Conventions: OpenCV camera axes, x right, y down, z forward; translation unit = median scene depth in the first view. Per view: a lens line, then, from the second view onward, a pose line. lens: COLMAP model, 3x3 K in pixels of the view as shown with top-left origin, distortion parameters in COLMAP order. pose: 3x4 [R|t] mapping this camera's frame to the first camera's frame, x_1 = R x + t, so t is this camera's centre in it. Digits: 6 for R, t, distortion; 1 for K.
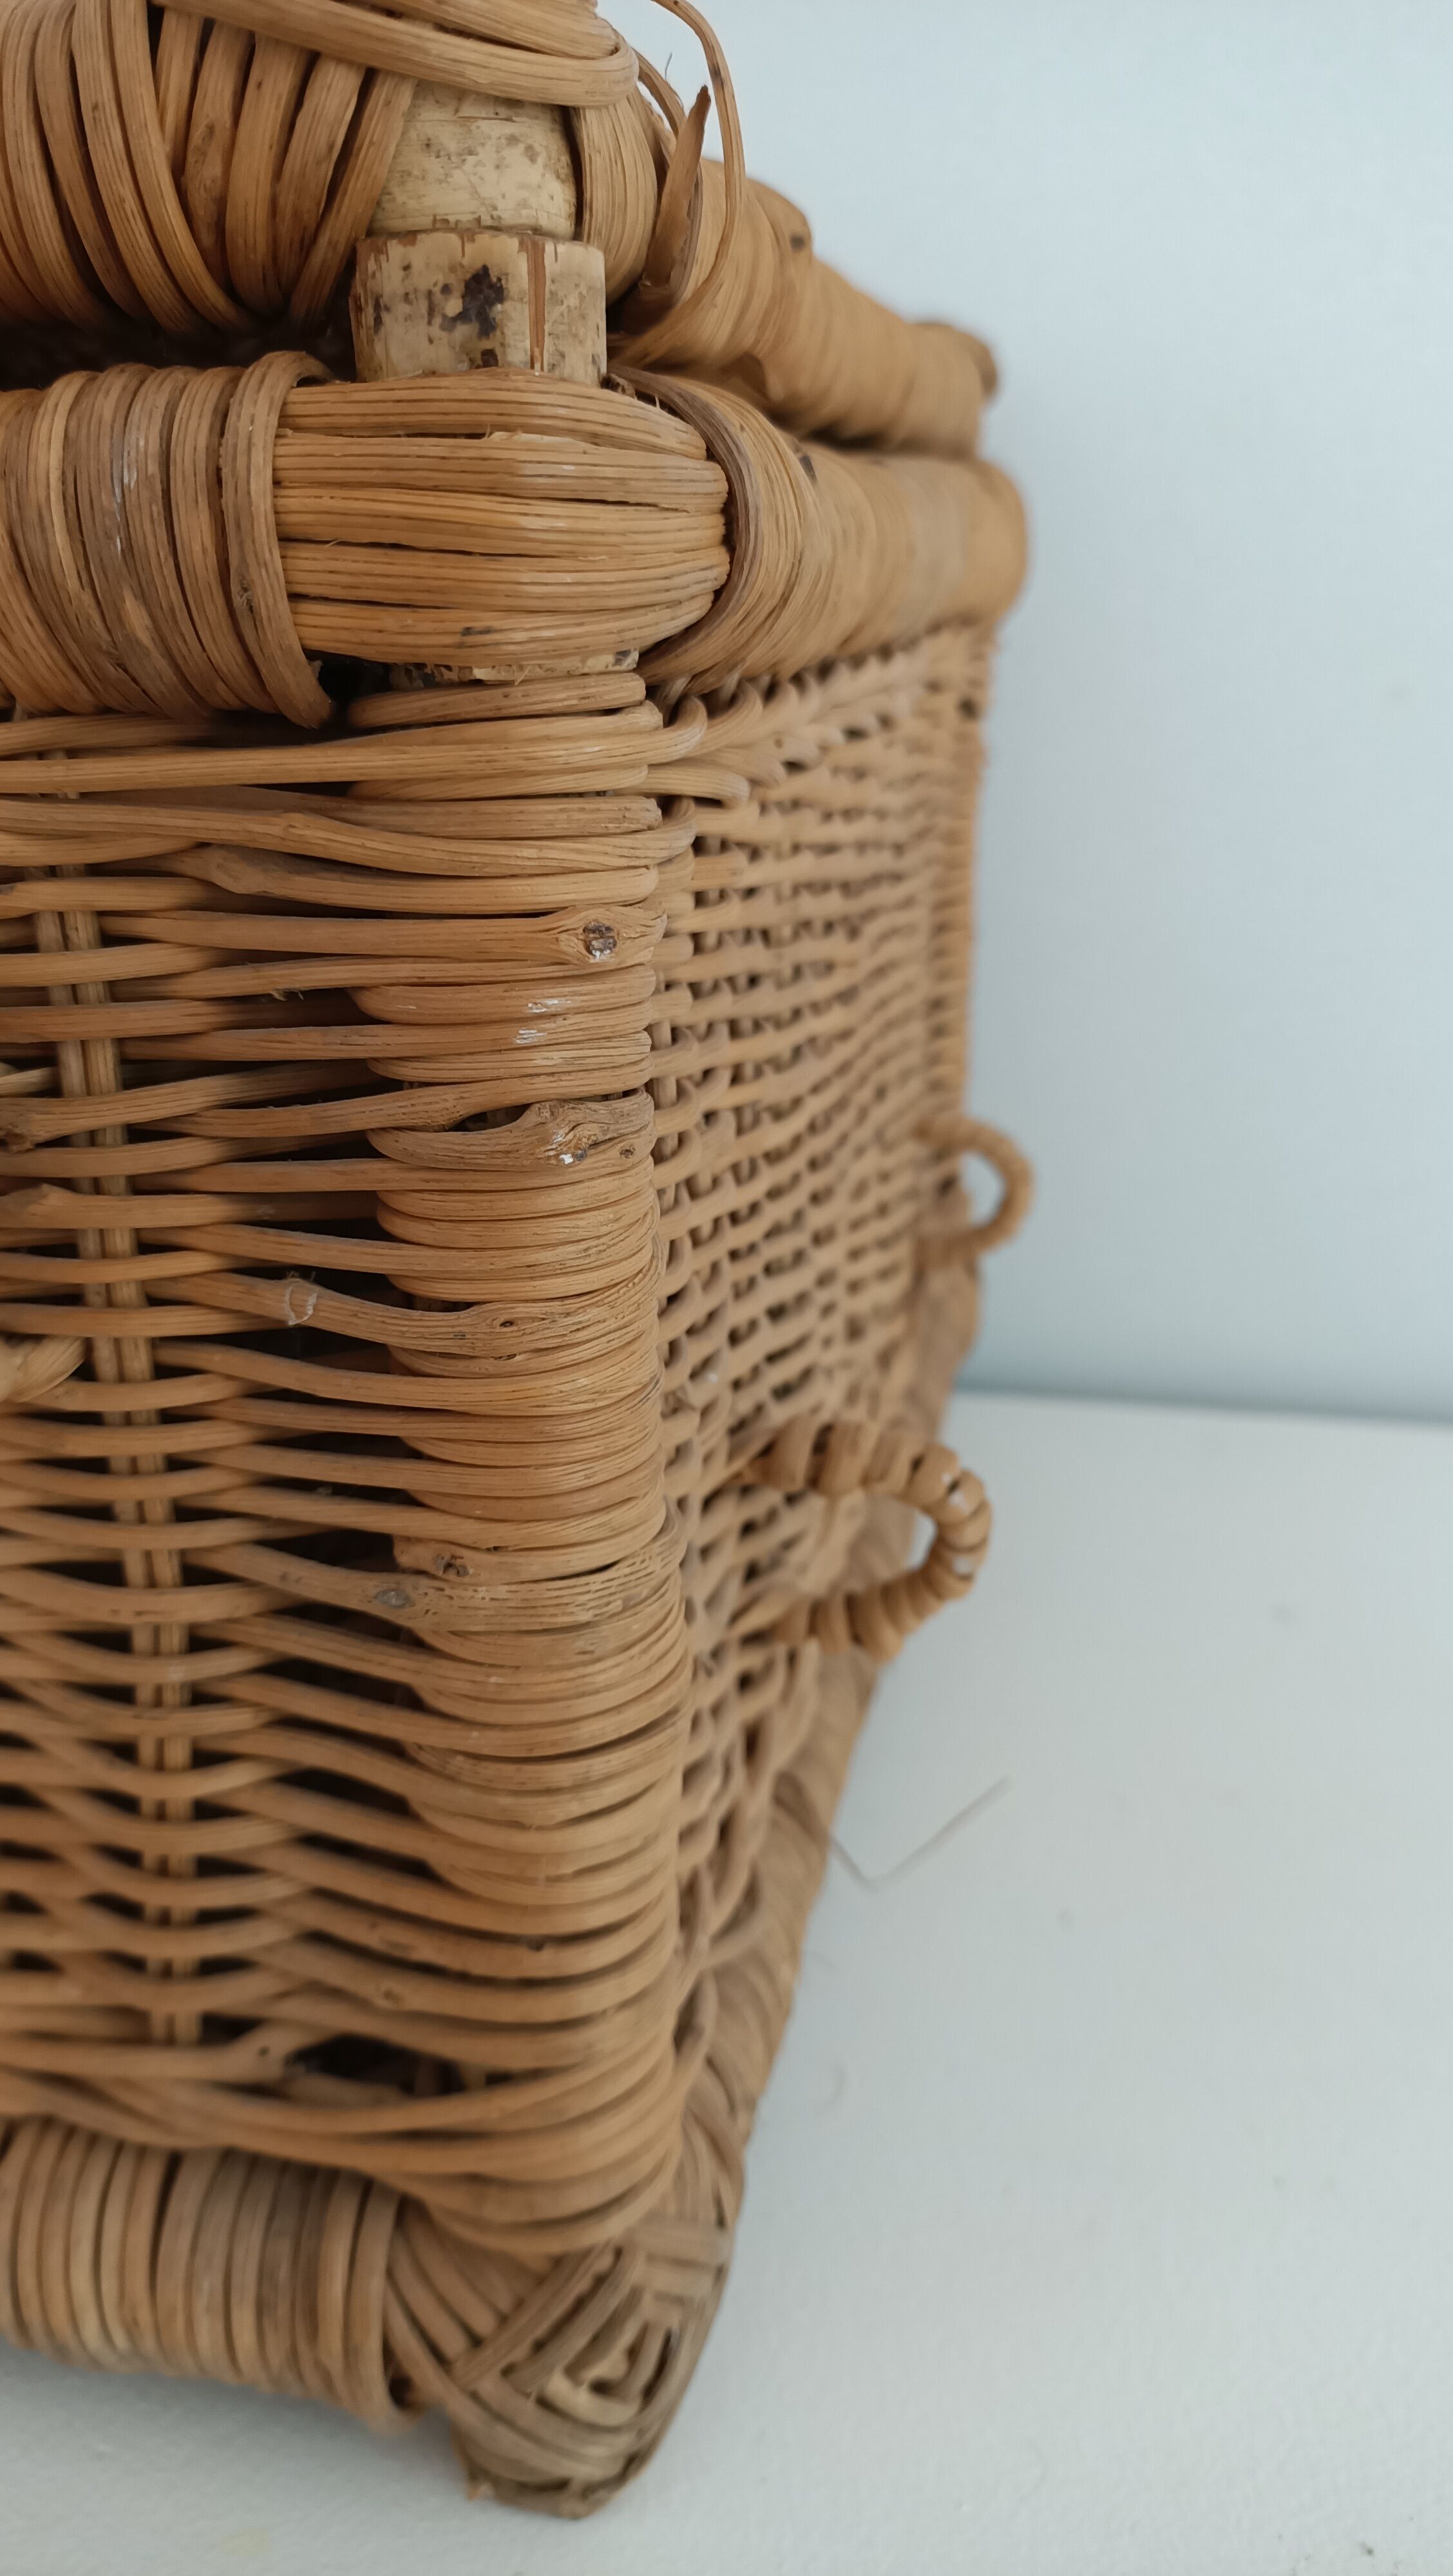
lens RADIAL K [[2017.1, 0, 726.5], [0, 2017.1, 1288.0], [0, 0, 1]] dist [-0.010533, -0.001660]
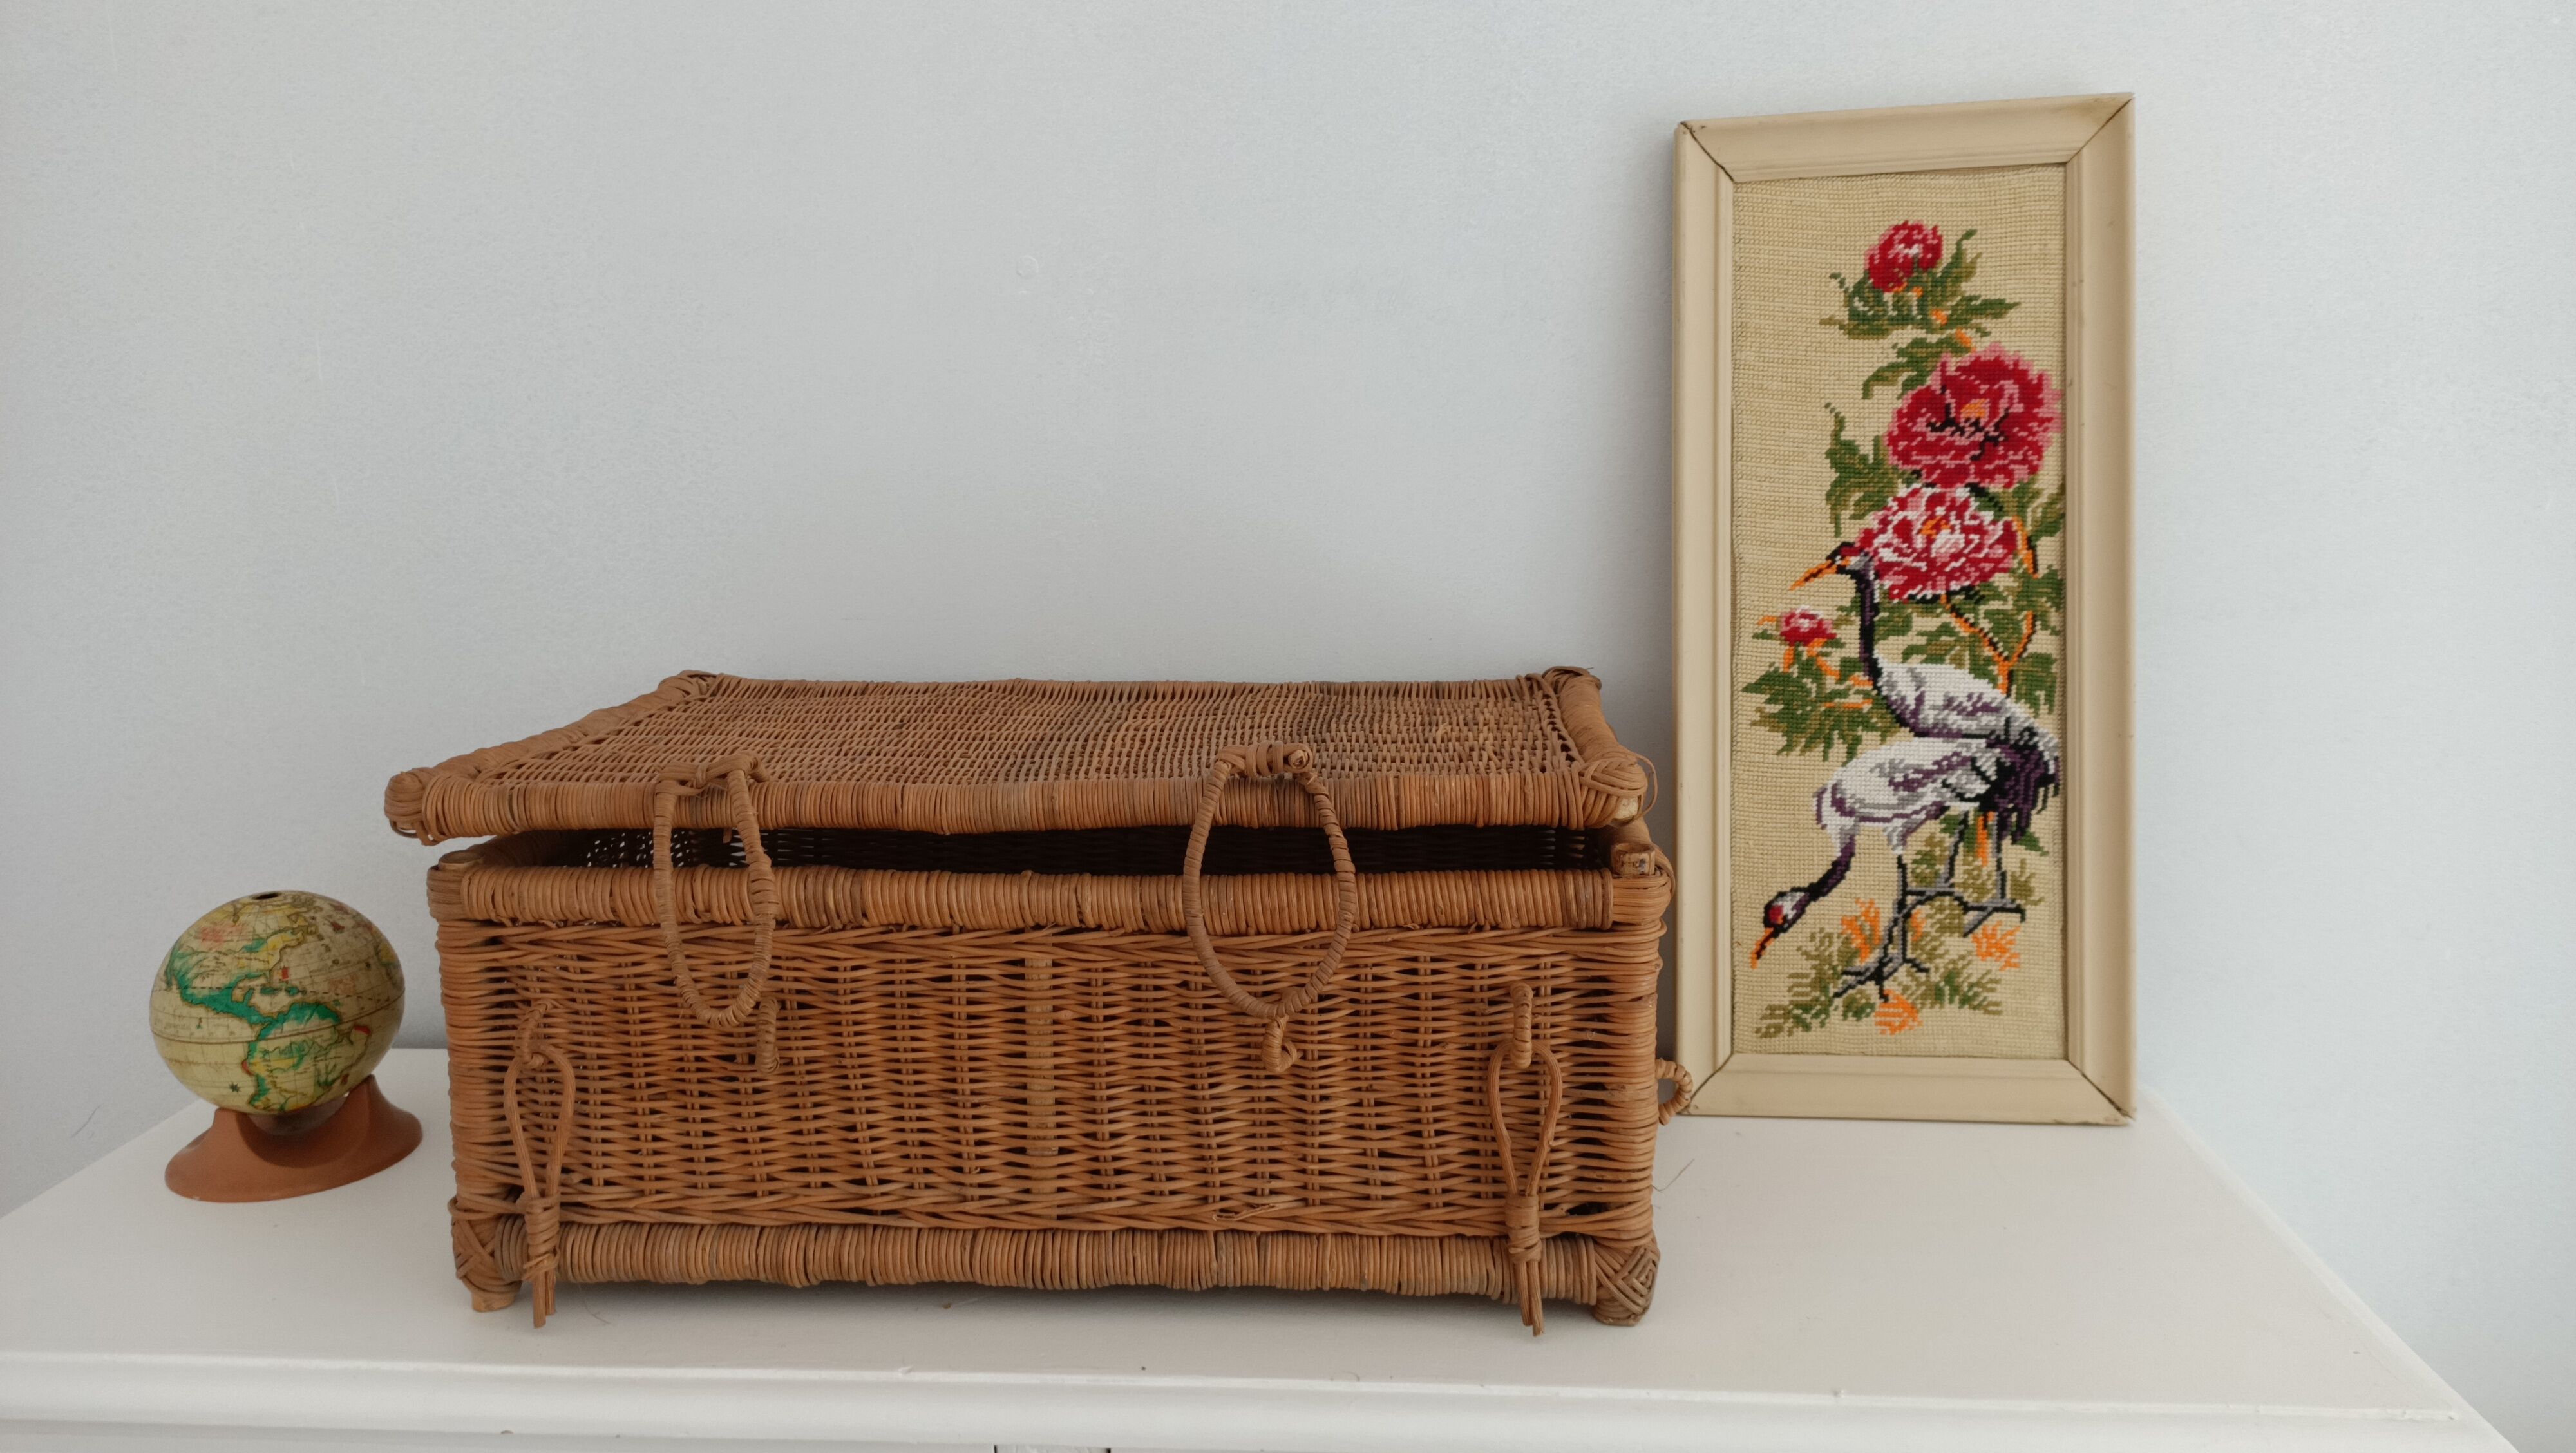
lens RADIAL K [[1853.8, 0, 1288.0], [0, 1853.8, 726.5], [0, 0, 1]] dist [0.027953, 0.001876]
pose [[0.991989, -0.031005, 0.122460, -1.366367], [0.048325, 0.988815, -0.141101, -0.127001], [-0.116715, 0.145889, 0.982392, -3.263017]]
